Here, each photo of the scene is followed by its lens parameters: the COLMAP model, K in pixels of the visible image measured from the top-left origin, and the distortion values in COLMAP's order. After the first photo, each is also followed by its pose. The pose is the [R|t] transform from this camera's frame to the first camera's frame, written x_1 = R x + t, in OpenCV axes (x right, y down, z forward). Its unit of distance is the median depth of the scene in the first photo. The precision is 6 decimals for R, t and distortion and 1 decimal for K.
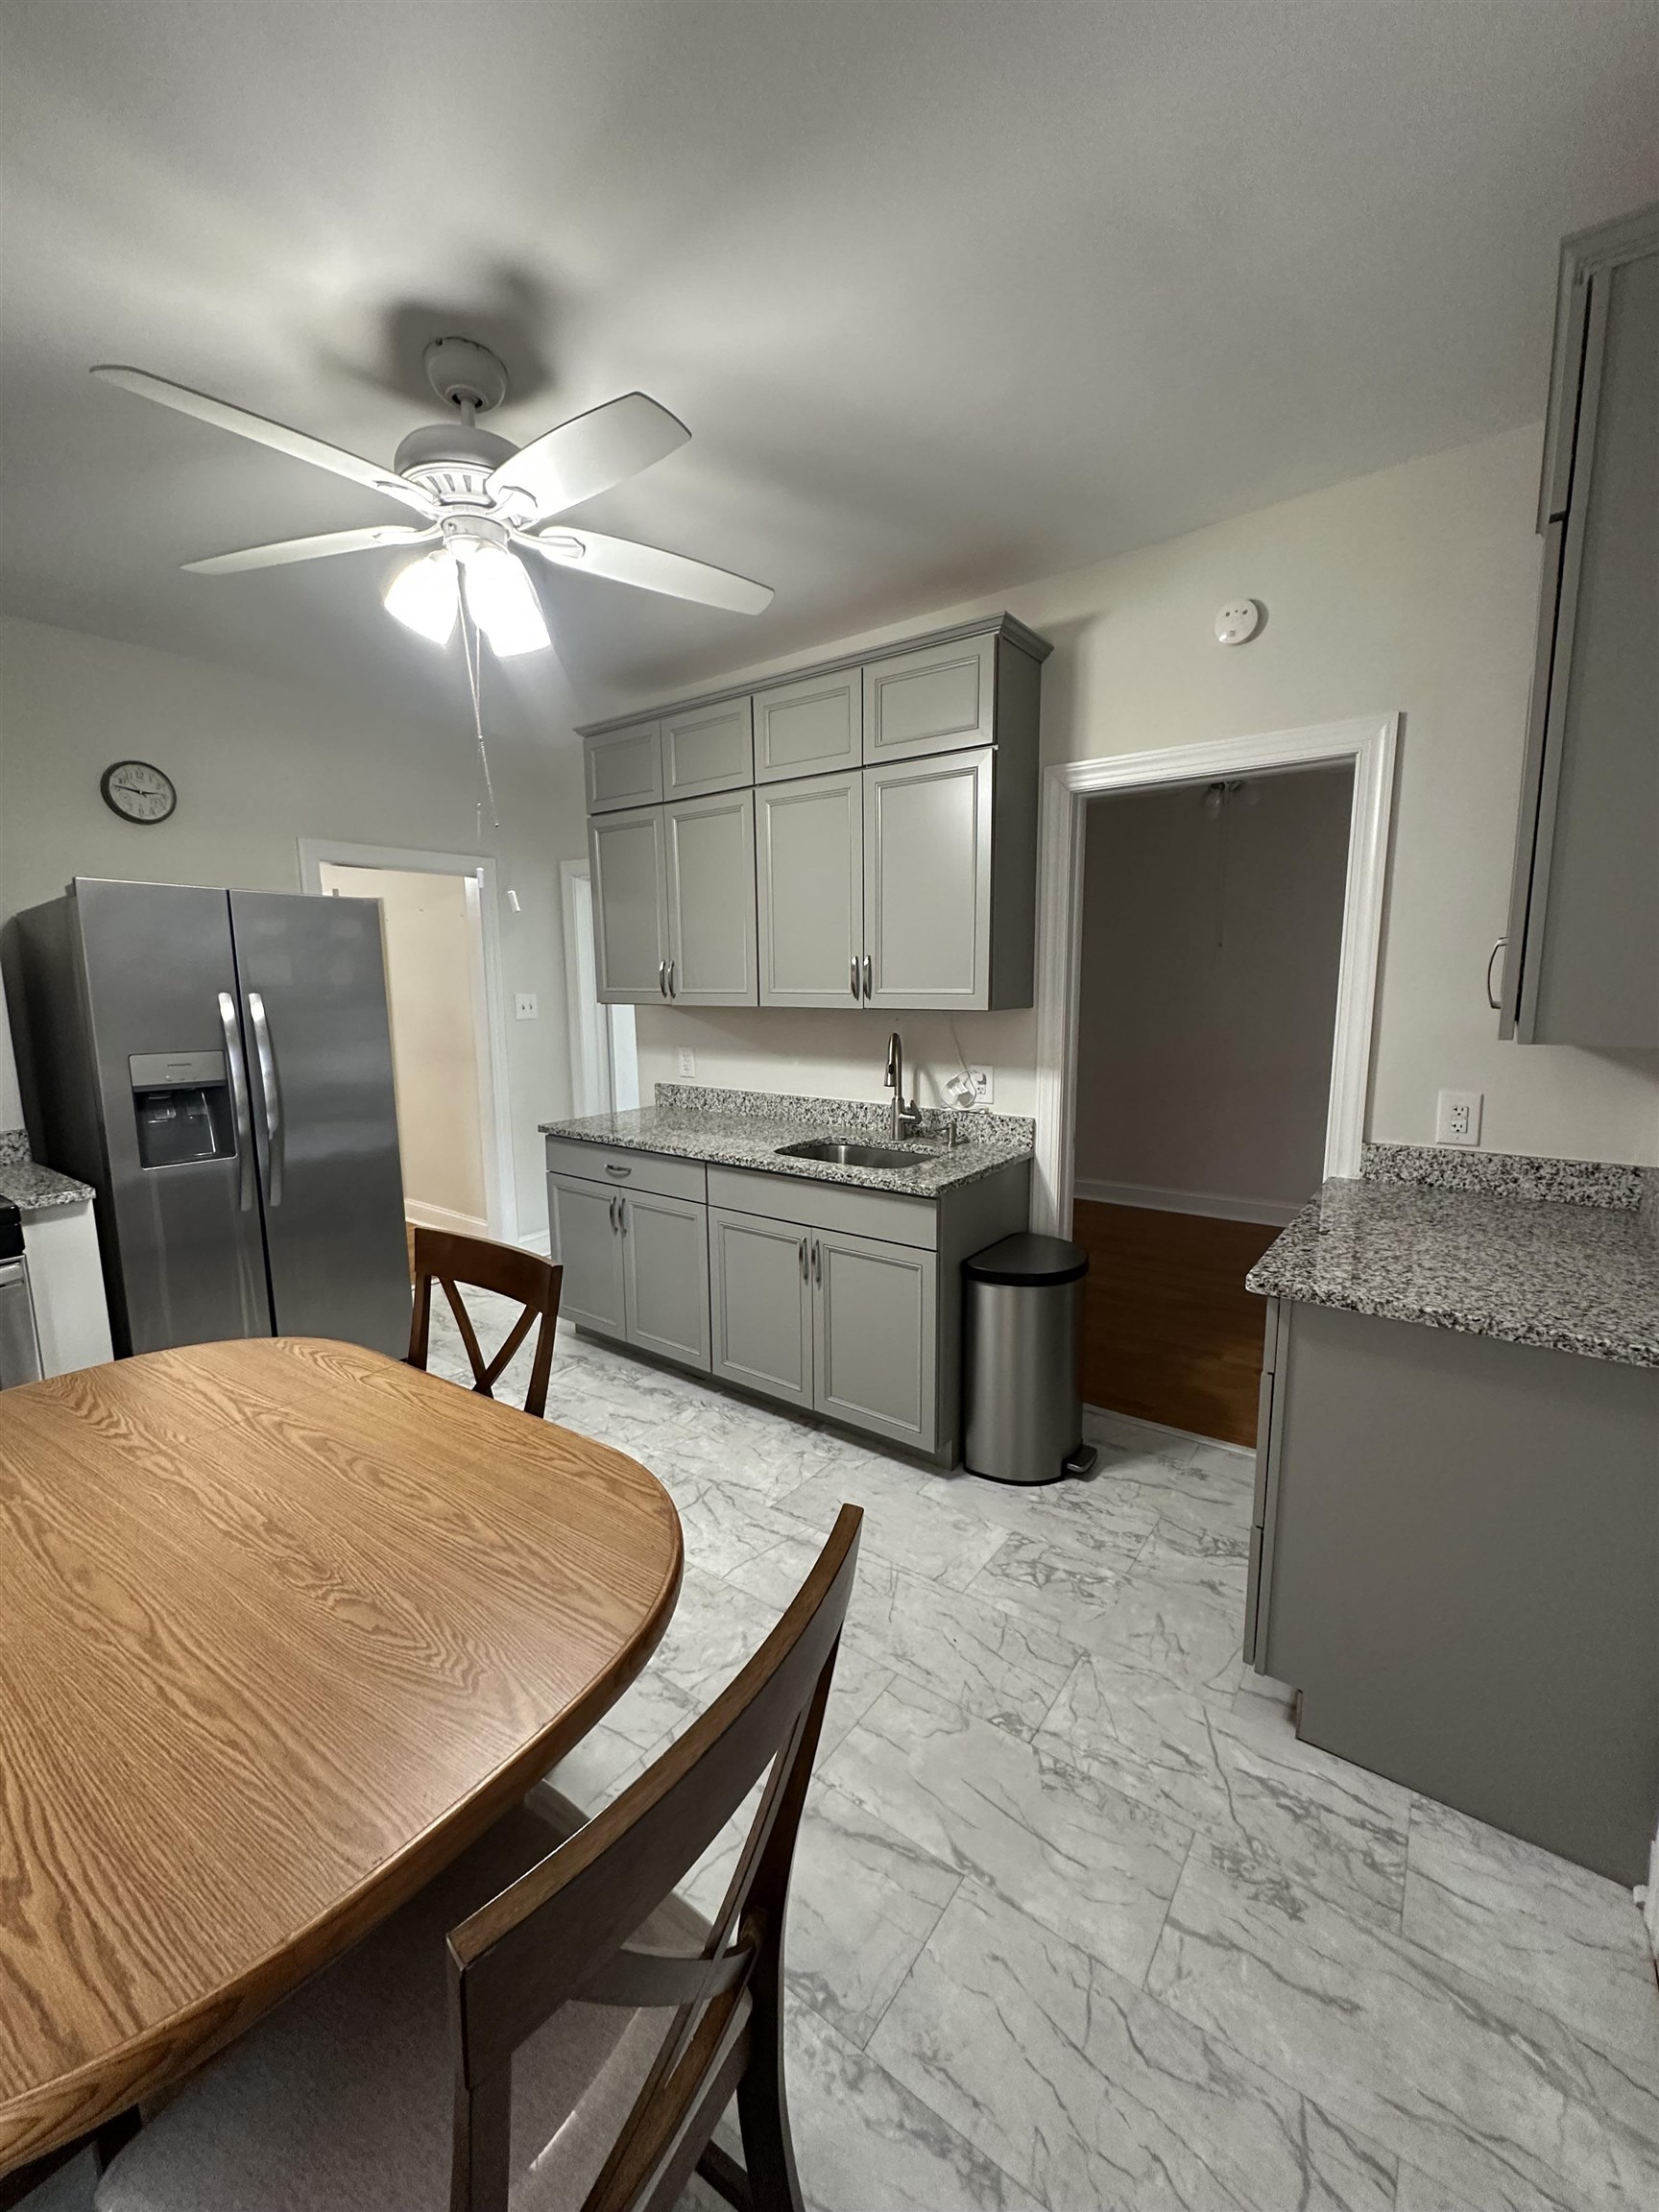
lens RADIAL K [[890.9, 0, 825.9], [0, 890.9, 1115.6], [0, 0, 1]] dist [-0.003392, -0.000810]
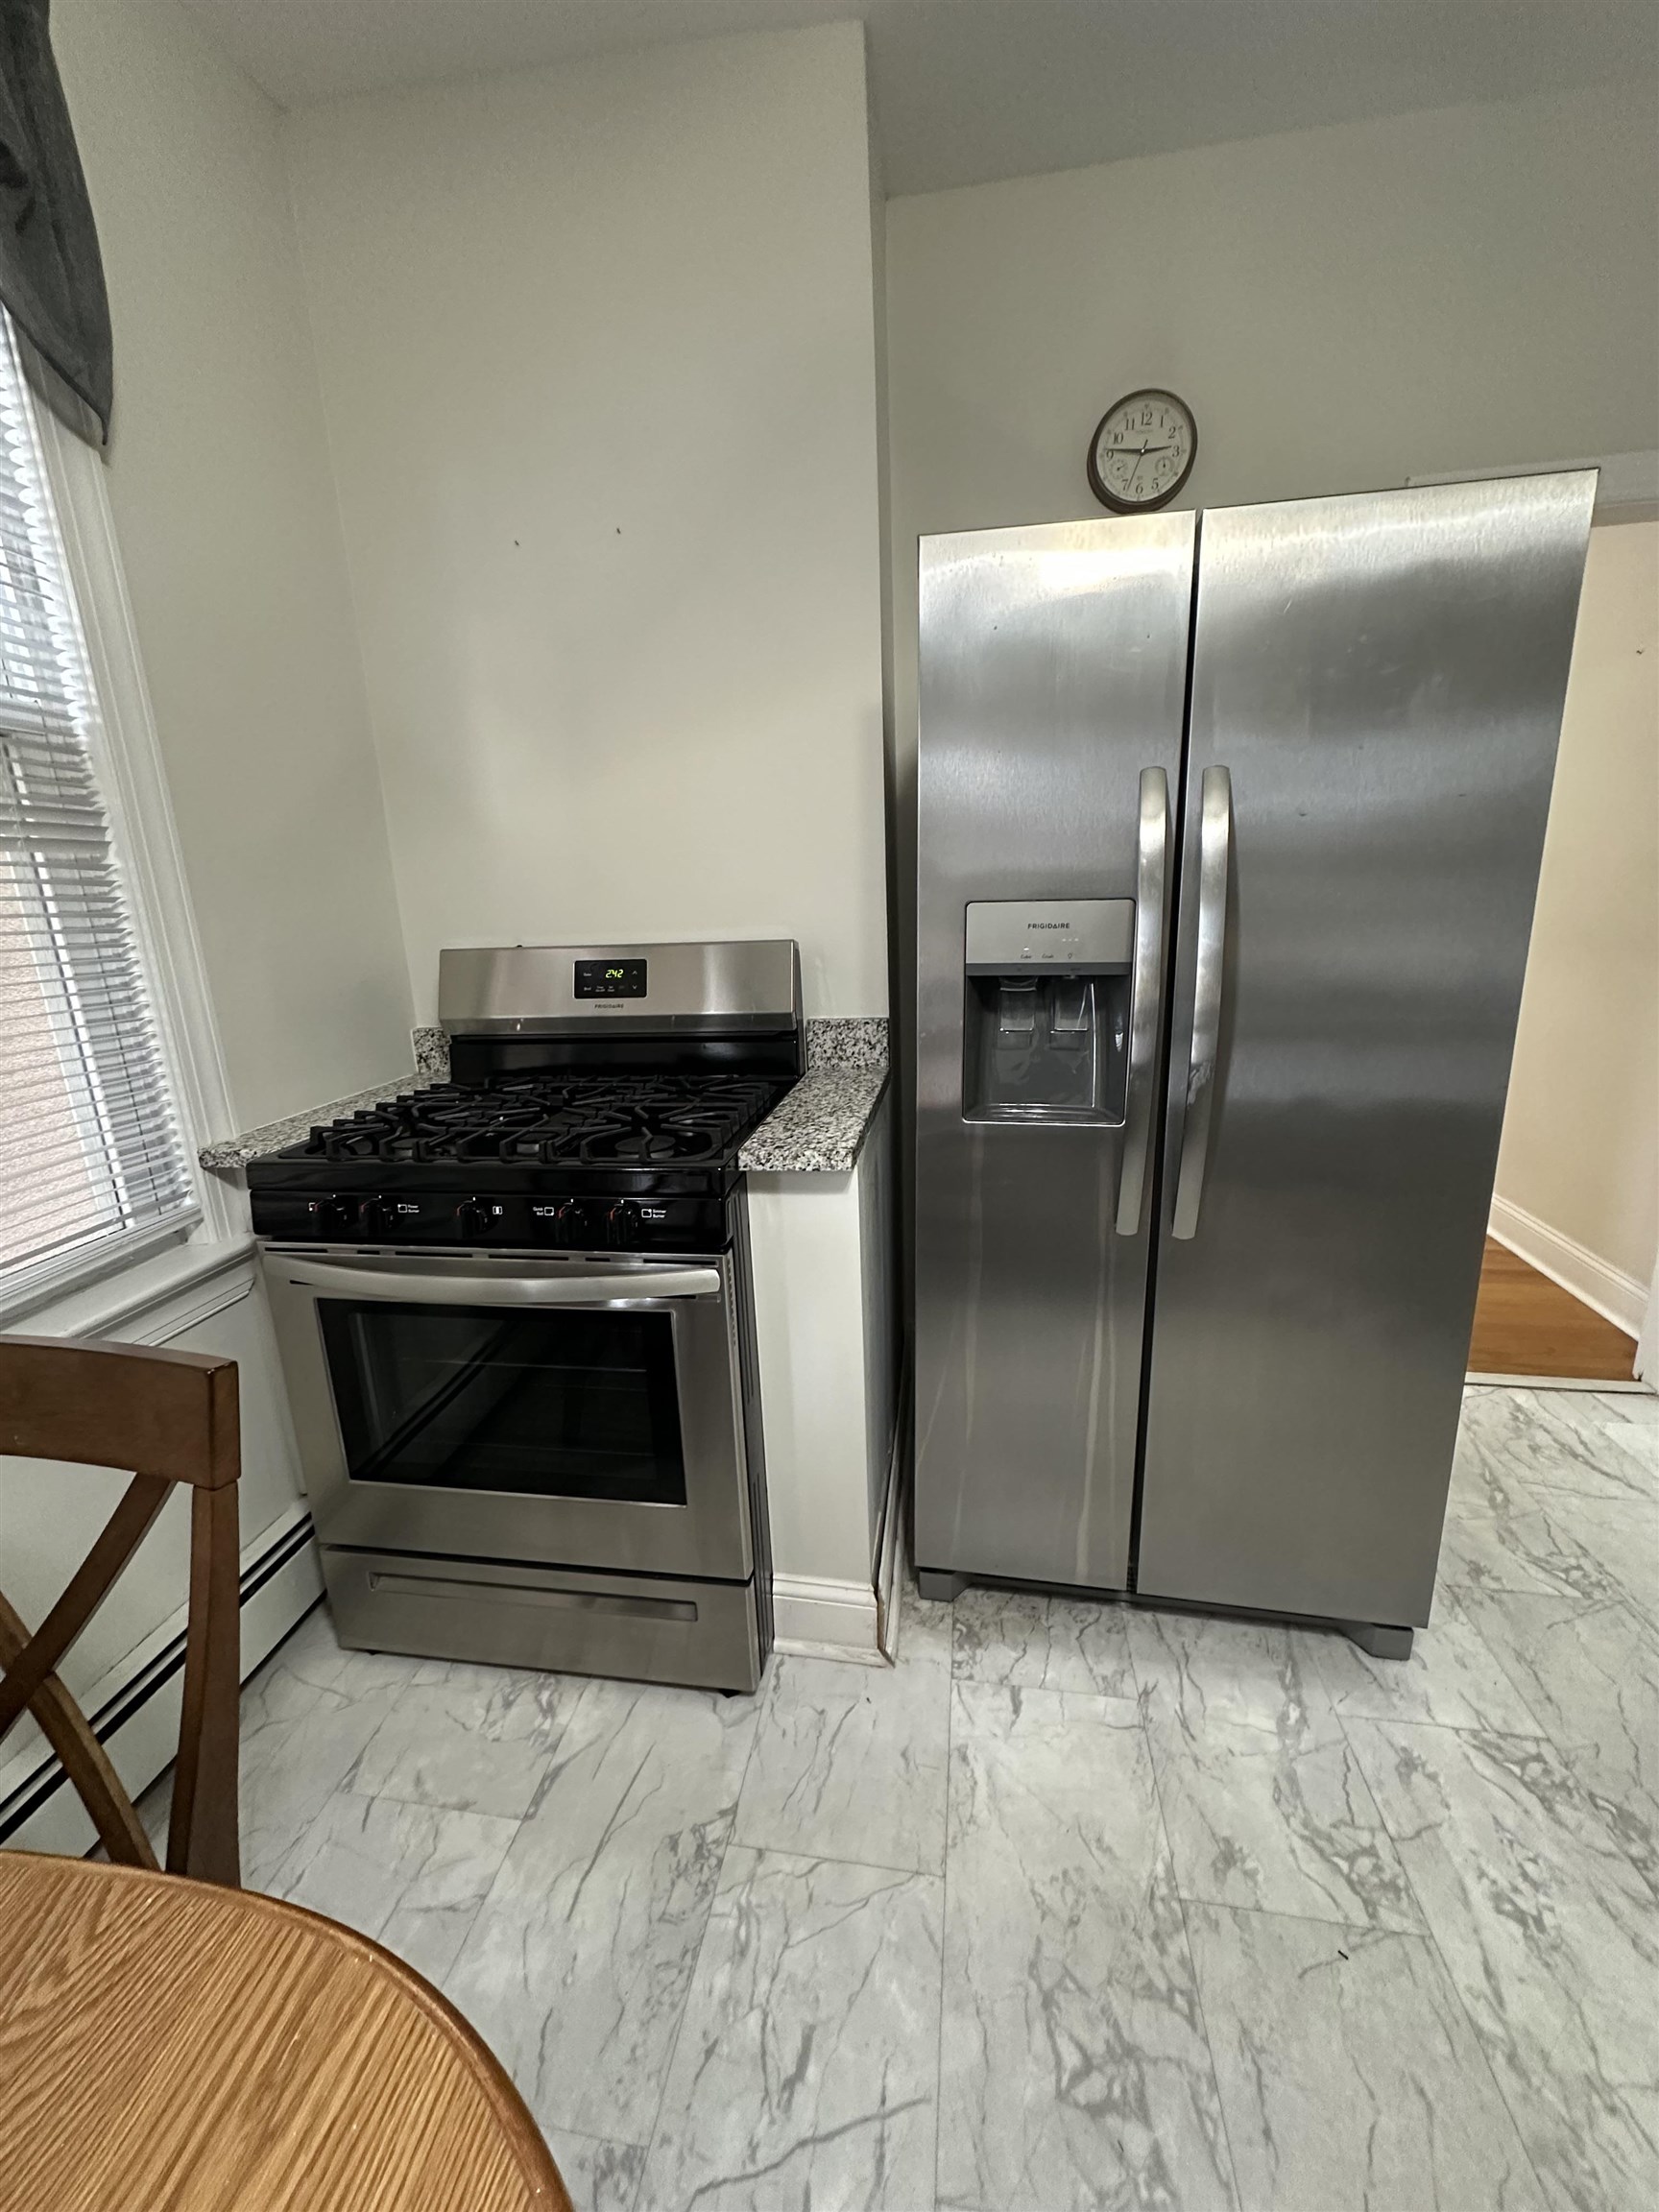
lens RADIAL K [[890.9, 0, 823.7], [0, 890.9, 1110.0], [0, 0, 1]] dist [-0.003392, -0.000810]
pose [[0.441388, 0.207309, -0.873041, -0.312199], [-0.086756, 0.978247, 0.188429, -0.039450], [0.893113, -0.007429, 0.449772, 0.642617]]
